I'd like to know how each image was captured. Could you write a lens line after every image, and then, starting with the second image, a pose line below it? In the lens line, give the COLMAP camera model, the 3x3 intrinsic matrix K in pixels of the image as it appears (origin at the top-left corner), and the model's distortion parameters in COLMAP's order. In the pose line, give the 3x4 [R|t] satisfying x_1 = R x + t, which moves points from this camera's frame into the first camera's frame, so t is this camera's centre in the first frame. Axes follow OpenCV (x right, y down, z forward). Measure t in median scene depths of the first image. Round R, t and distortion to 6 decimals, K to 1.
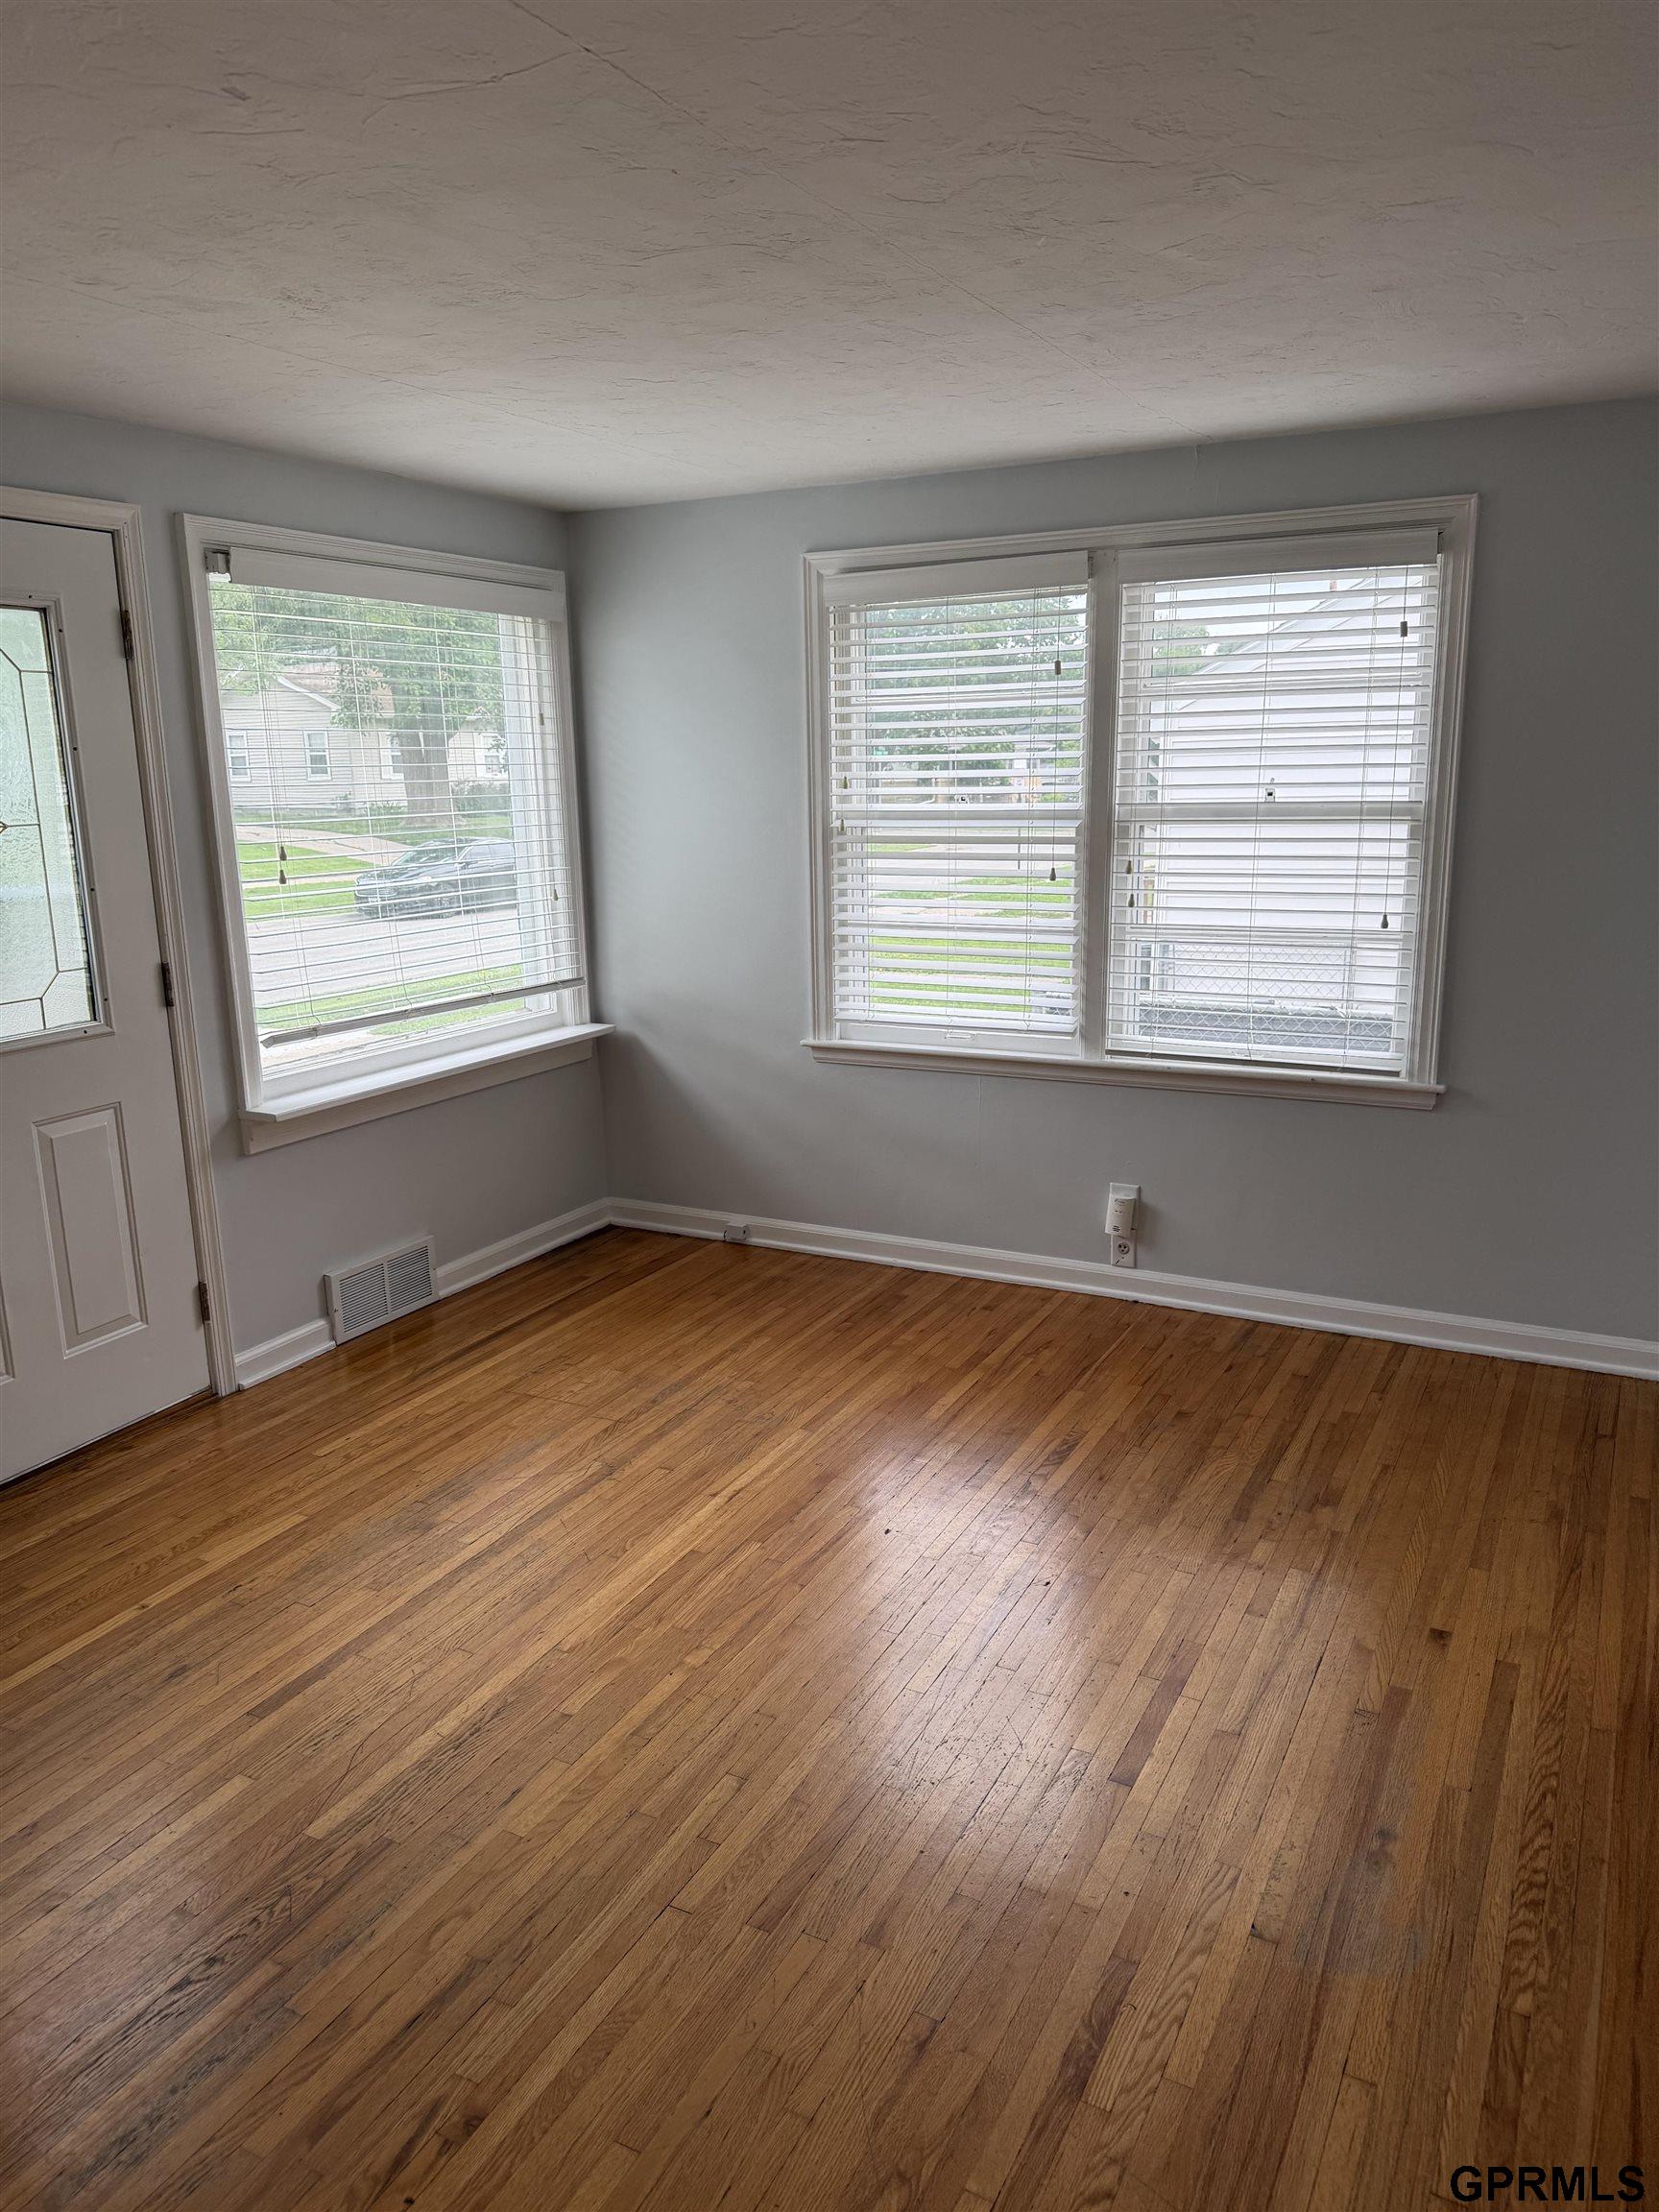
lens RADIAL K [[1567.1, 0, 830.2], [0, 1567.1, 1107.6], [0, 0, 1]] dist [-0.004050, -0.008102]
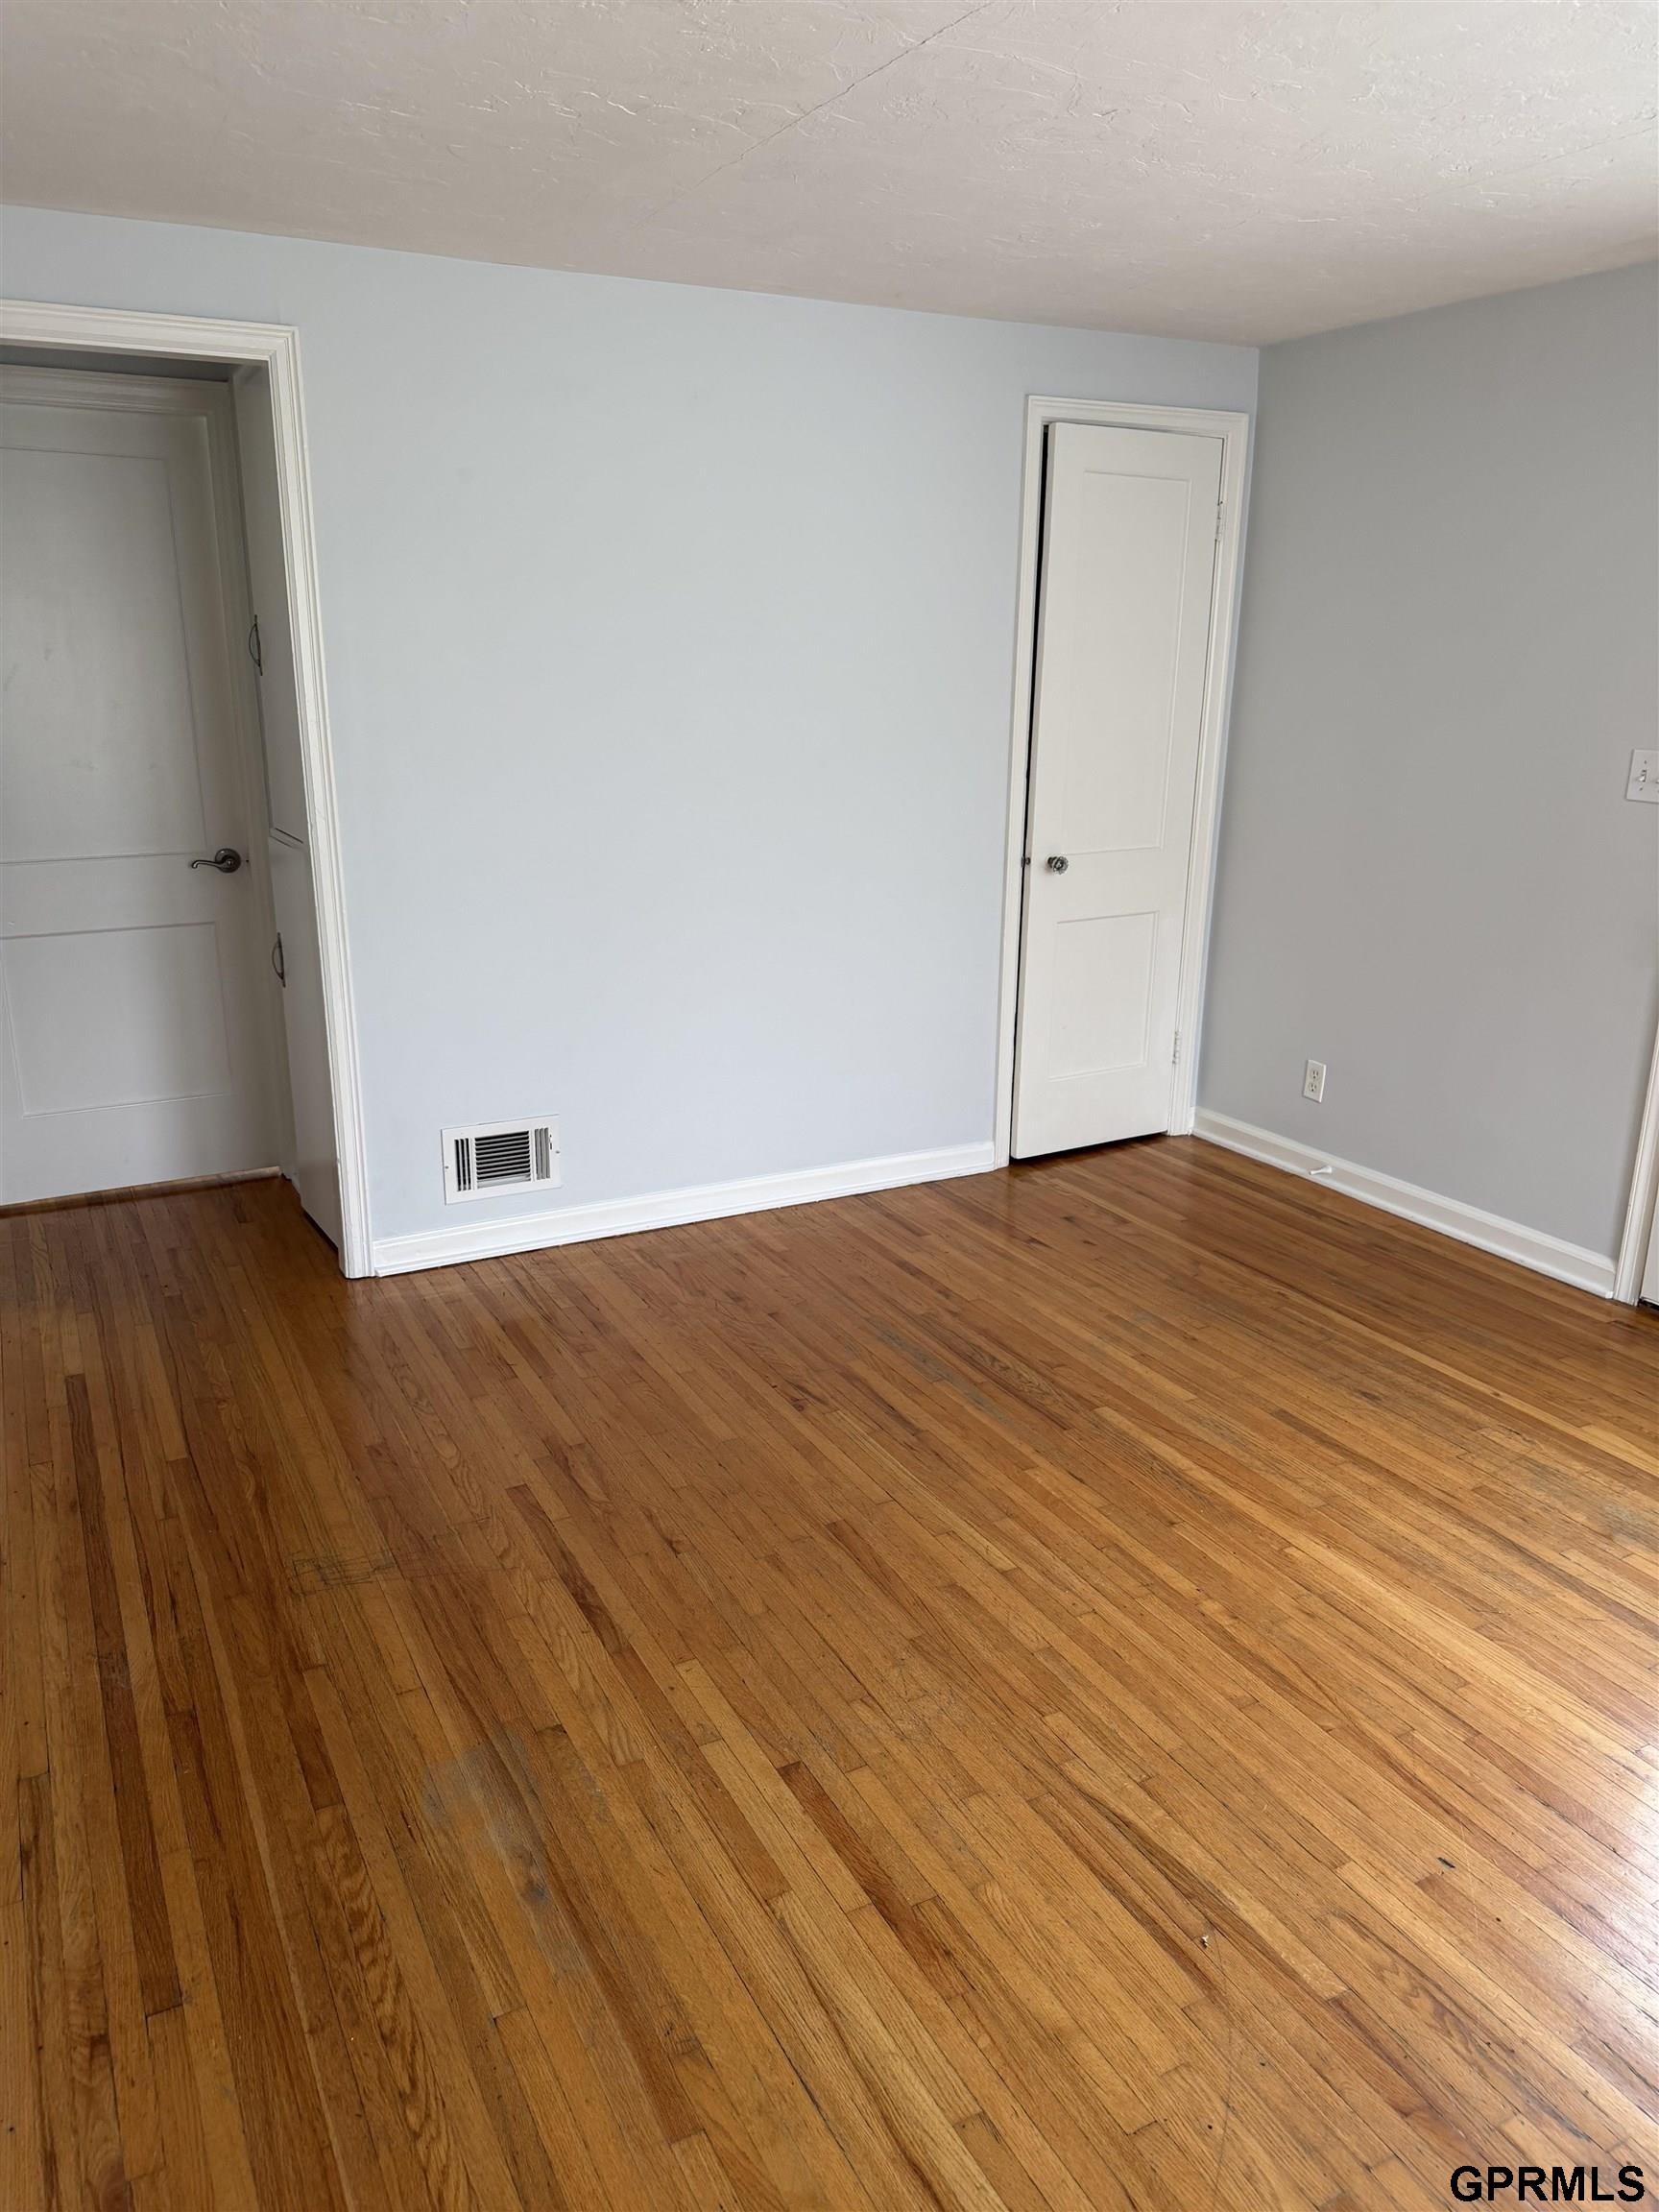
lens RADIAL K [[1567.1, 0, 830.4], [0, 1567.1, 1105.7], [0, 0, 1]] dist [-0.004050, -0.008102]
pose [[-0.564017, 0.247946, -0.787660, 0.864807], [-0.185647, 0.891365, 0.413526, -0.310001], [0.804624, 0.379462, -0.456714, 1.415420]]
